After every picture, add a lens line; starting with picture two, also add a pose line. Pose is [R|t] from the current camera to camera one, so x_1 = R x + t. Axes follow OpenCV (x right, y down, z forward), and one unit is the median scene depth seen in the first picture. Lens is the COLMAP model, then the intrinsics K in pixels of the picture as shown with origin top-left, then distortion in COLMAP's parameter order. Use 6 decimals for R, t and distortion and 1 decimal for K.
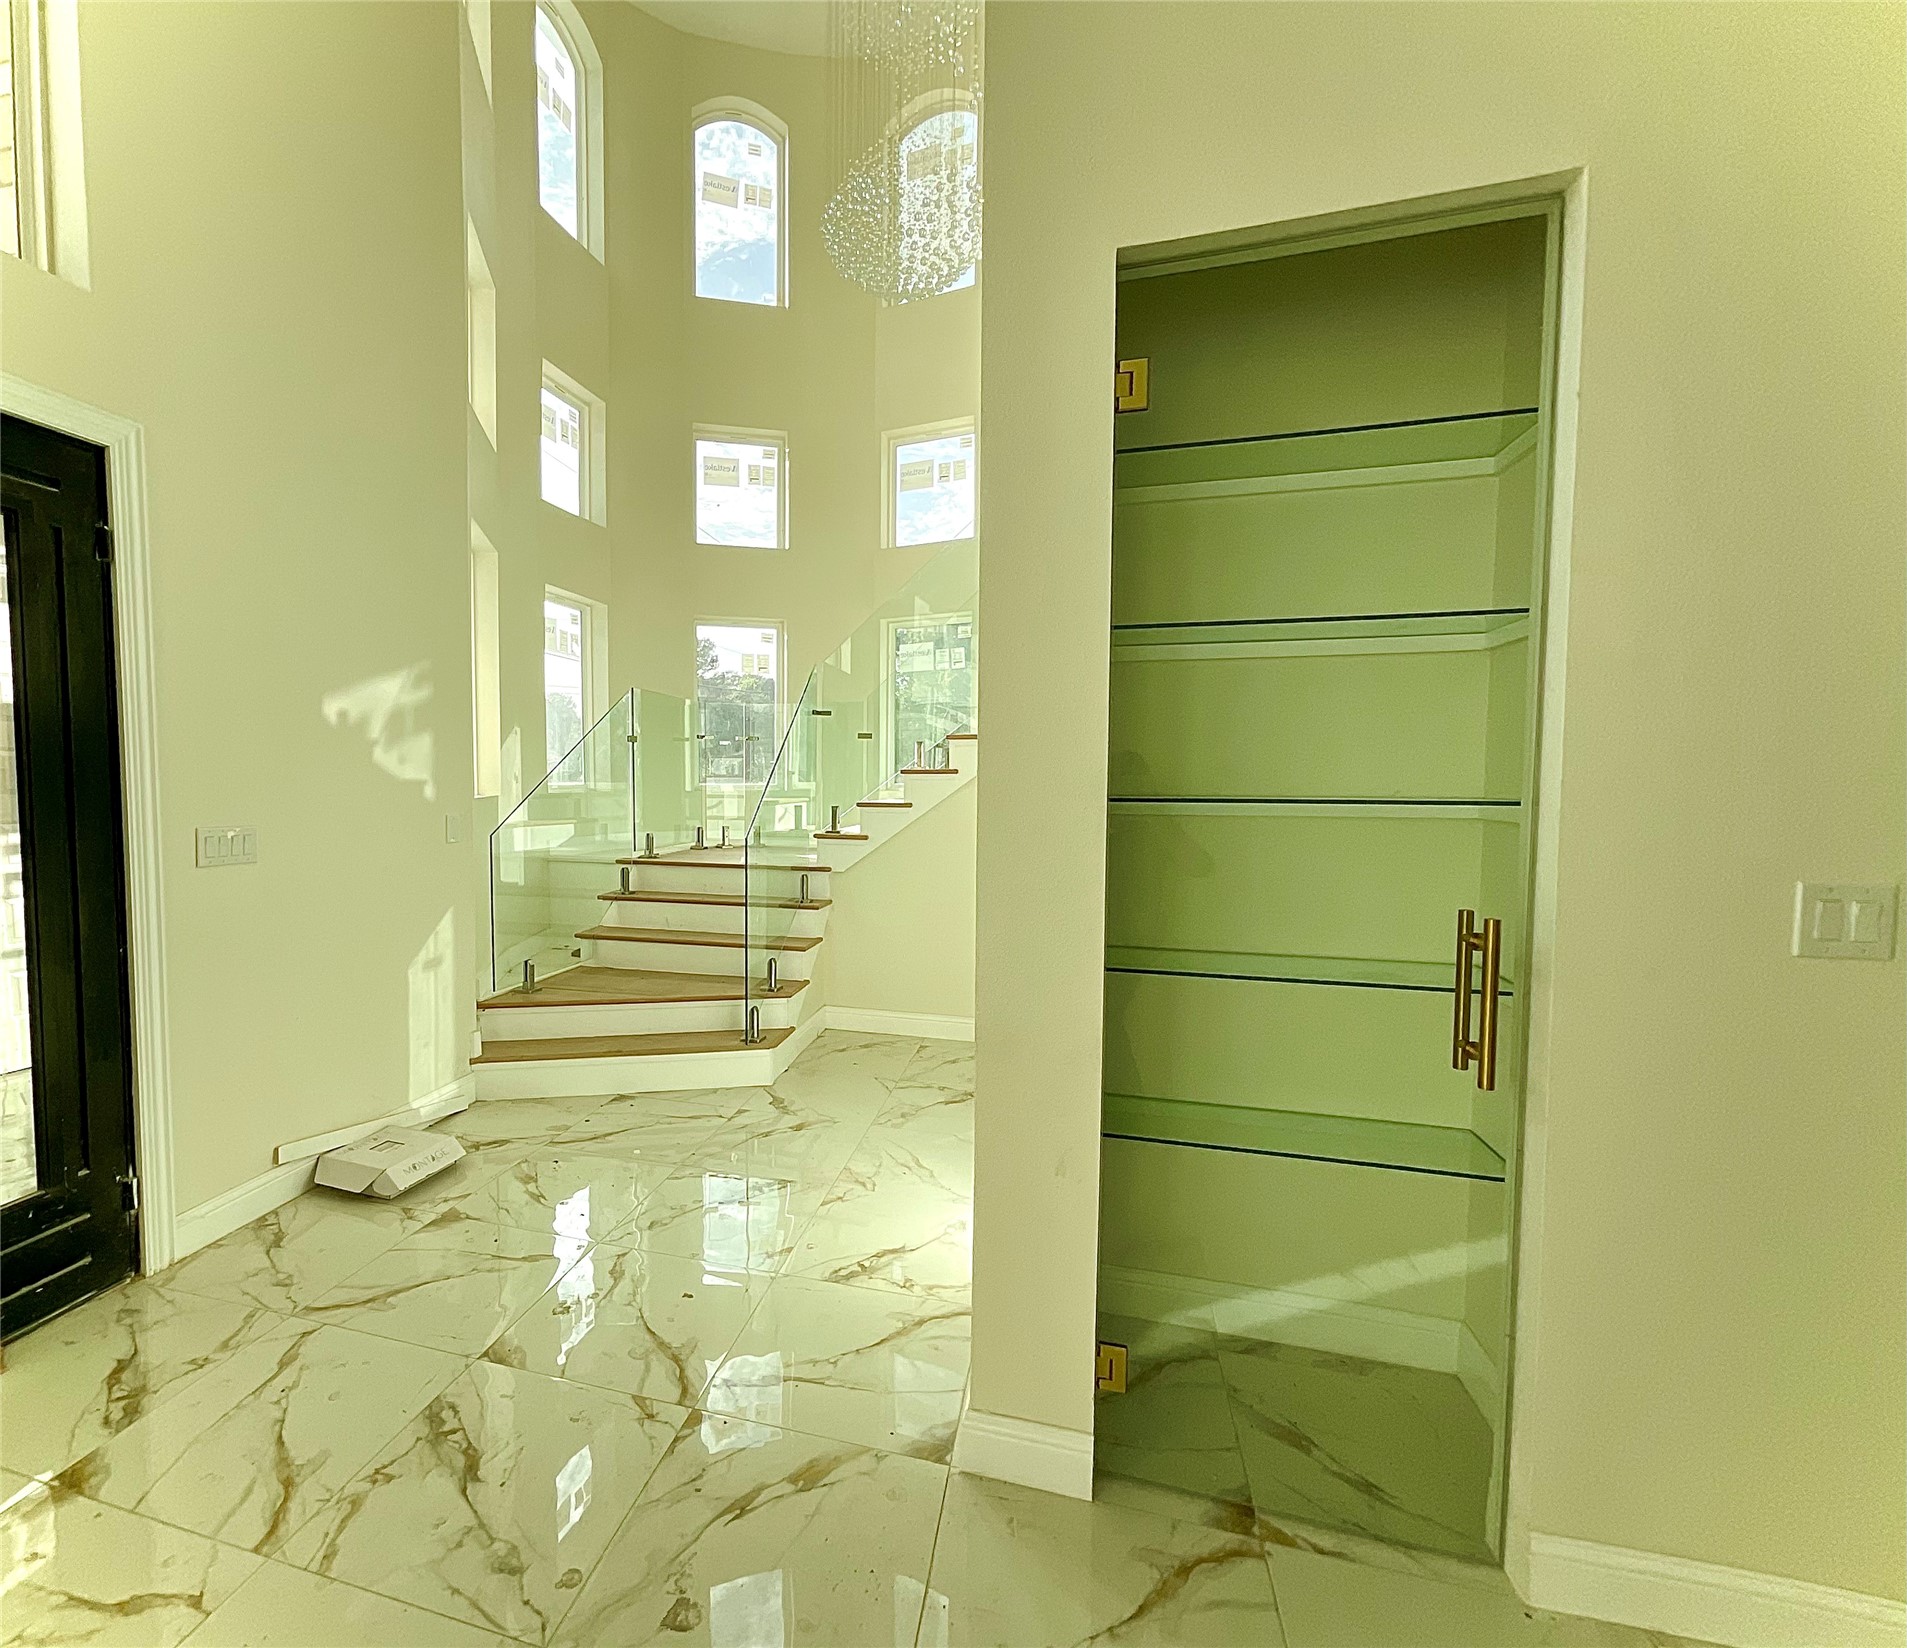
lens RADIAL K [[887.1, 0, 814.6], [0, 887.1, 827.1], [0, 0, 1]] dist [-0.008188, -0.000155]
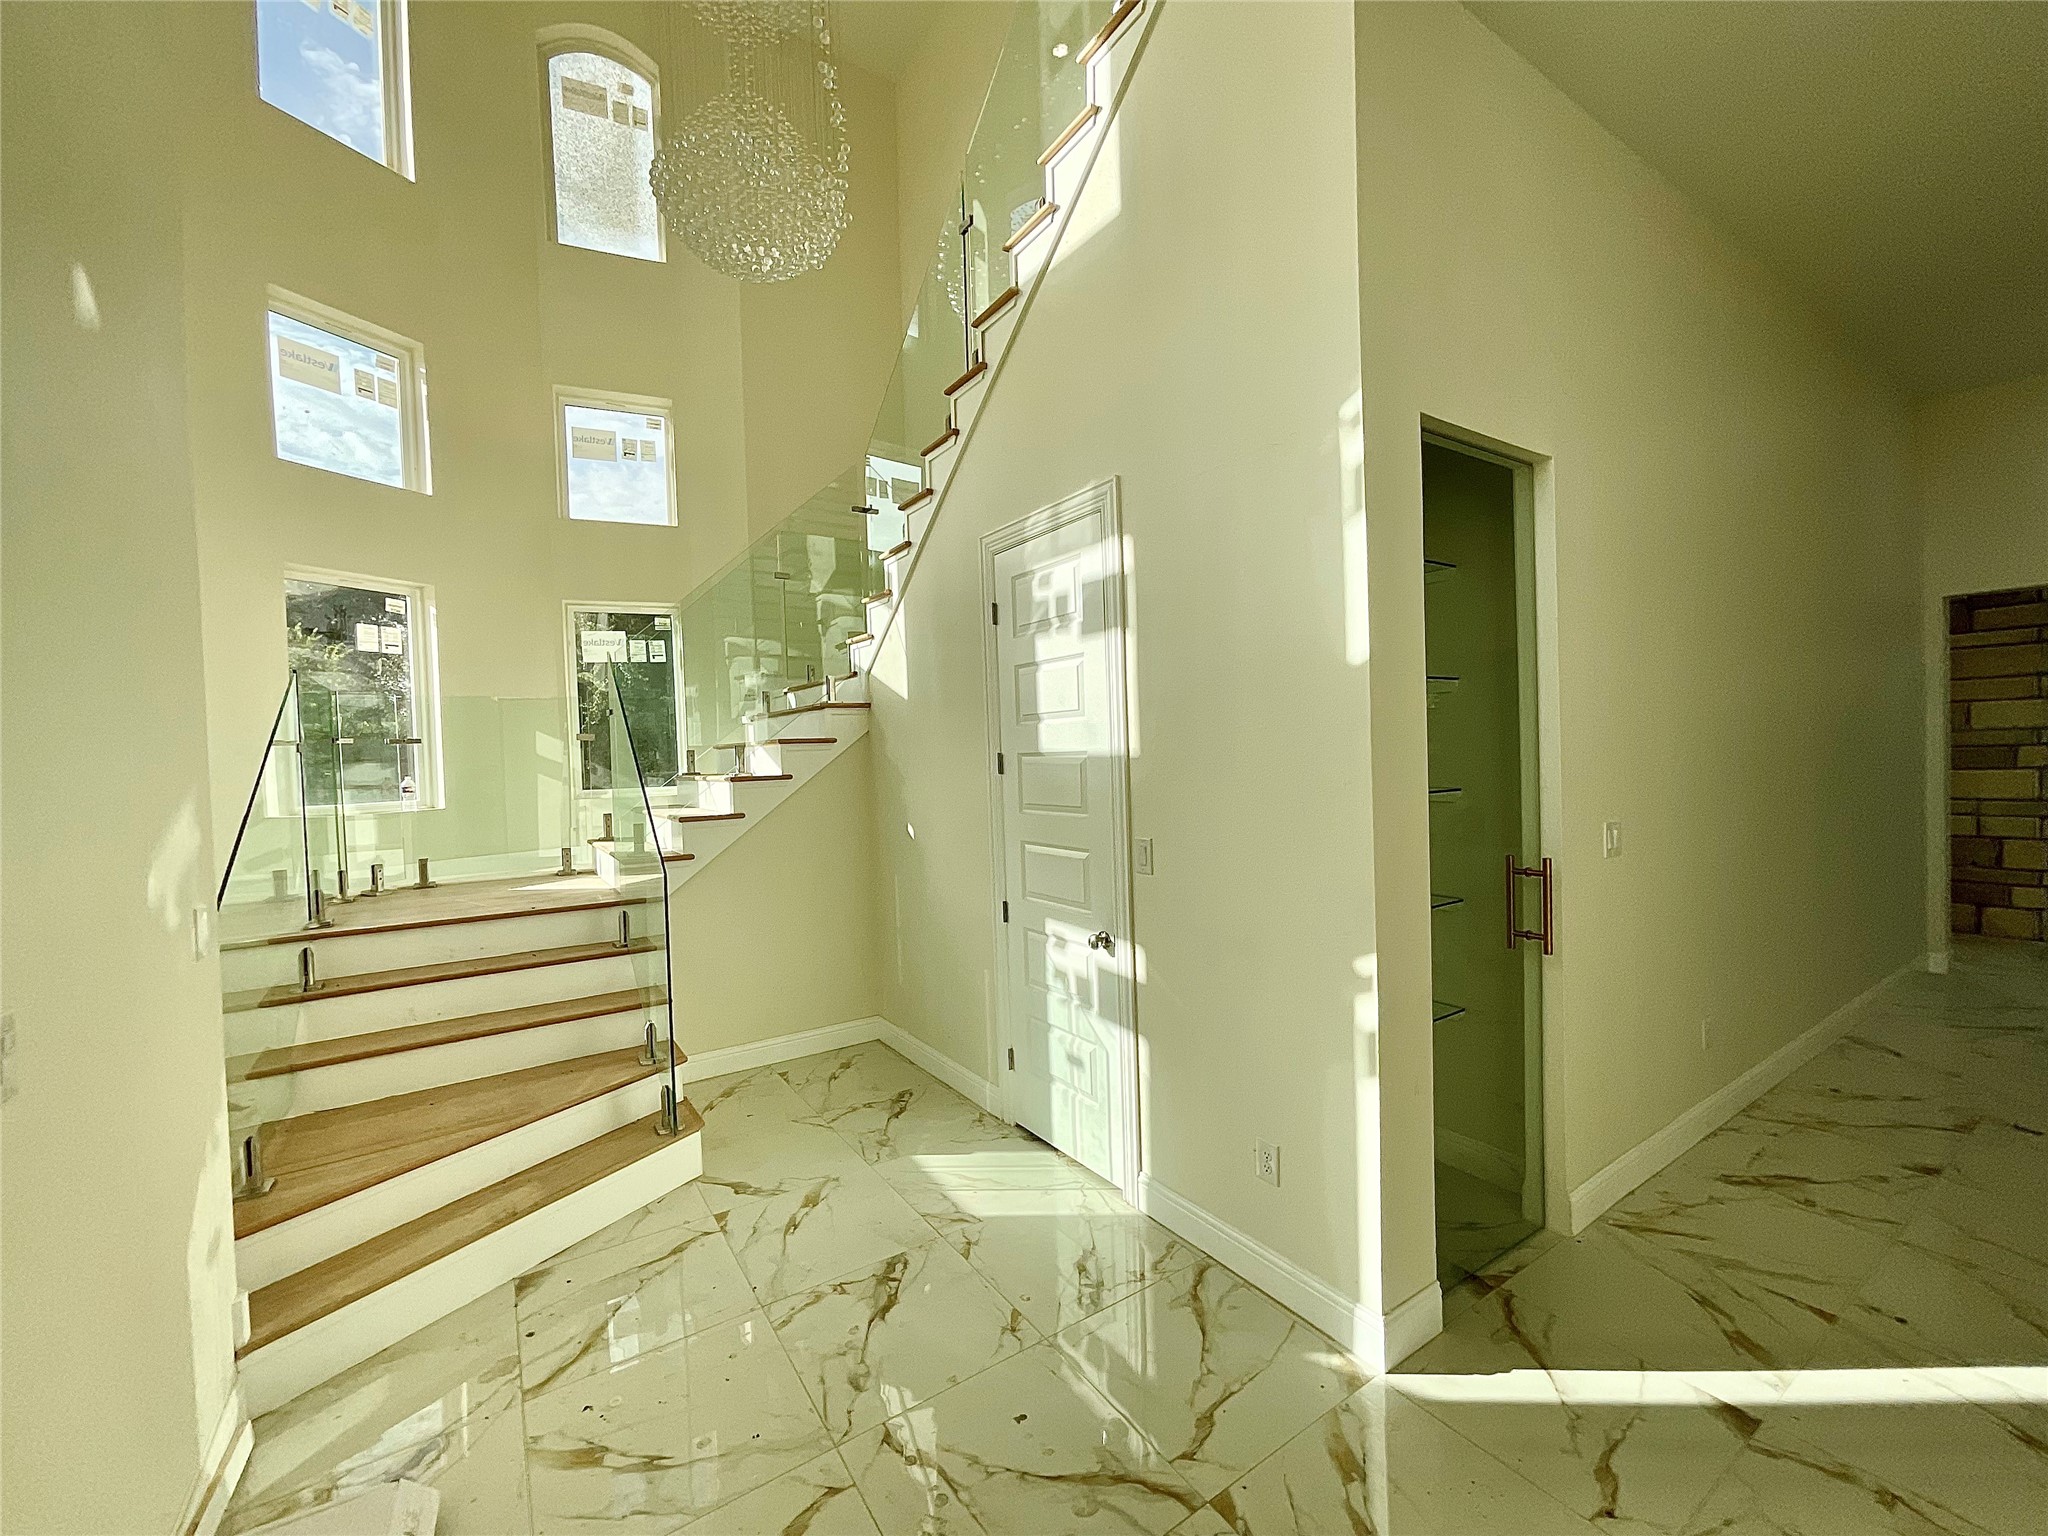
lens RADIAL K [[822.3, 0, 1016.2], [0, 822.3, 770.8], [0, 0, 1]] dist [-0.003816, -0.000600]
pose [[0.638560, -0.039193, 0.768573, -0.428055], [0.072759, 0.997303, -0.009594, -0.049708], [-0.766125, 0.062047, 0.639690, 0.272481]]
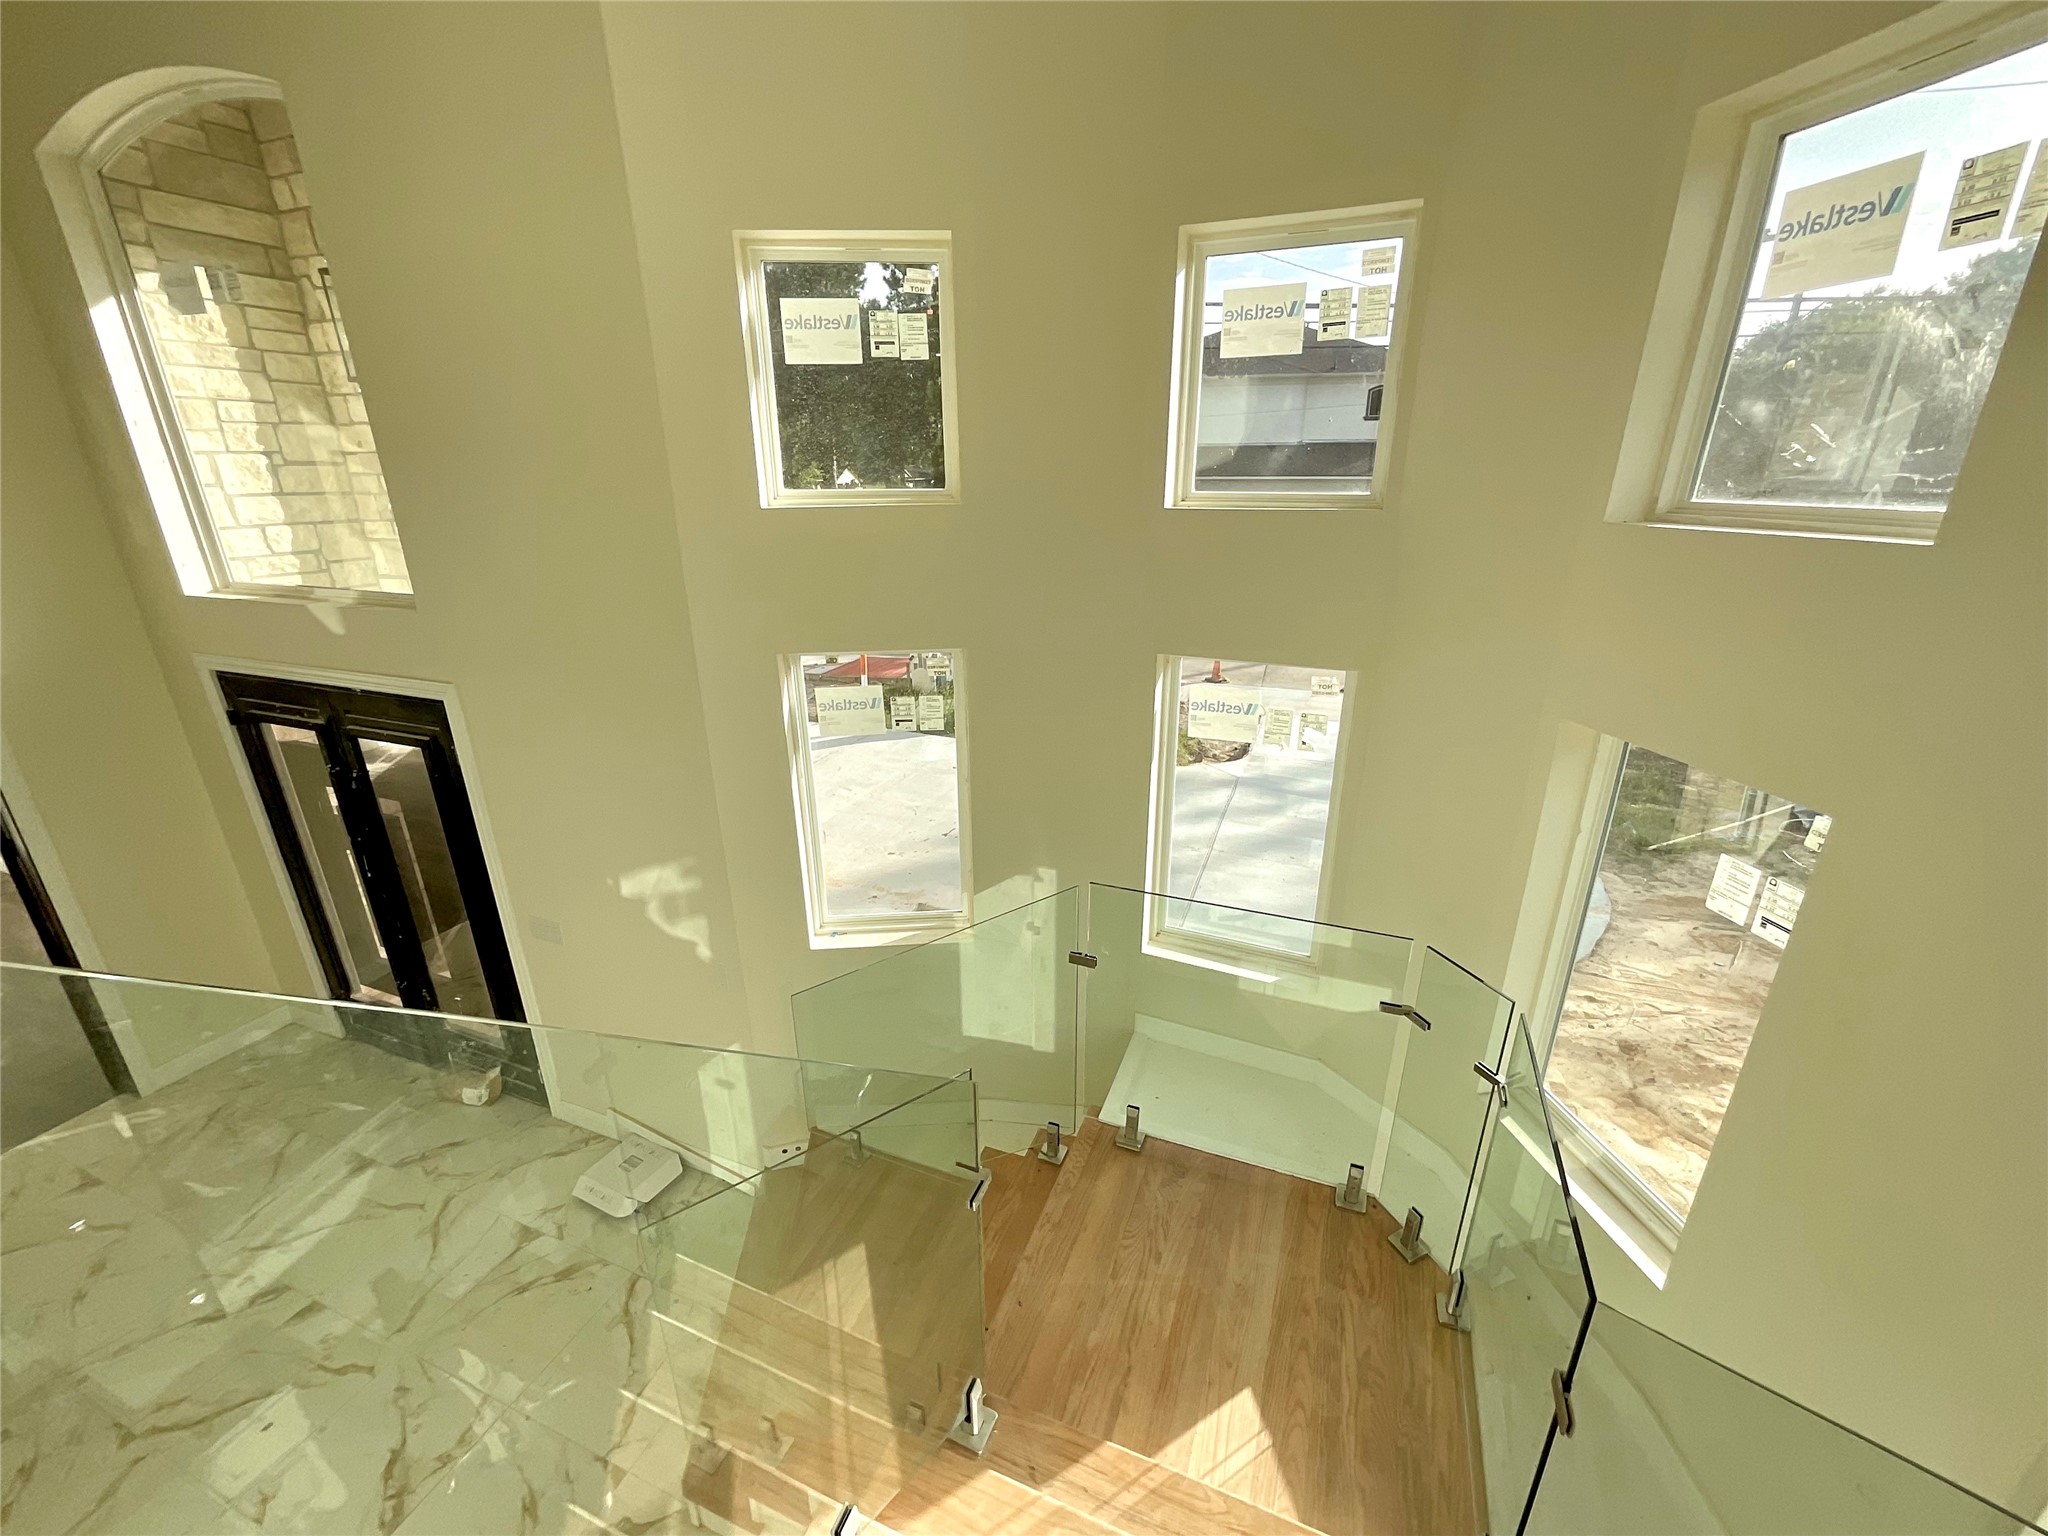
lens RADIAL K [[843.3, 0, 1018.8], [0, 843.3, 774.9], [0, 0, 1]] dist [0.000485, 0.000385]
pose [[-0.089867, 0.346819, -0.933617, 0.360108], [-0.045826, 0.934977, 0.351736, -0.528507], [0.994899, 0.074393, -0.068130, 1.268517]]
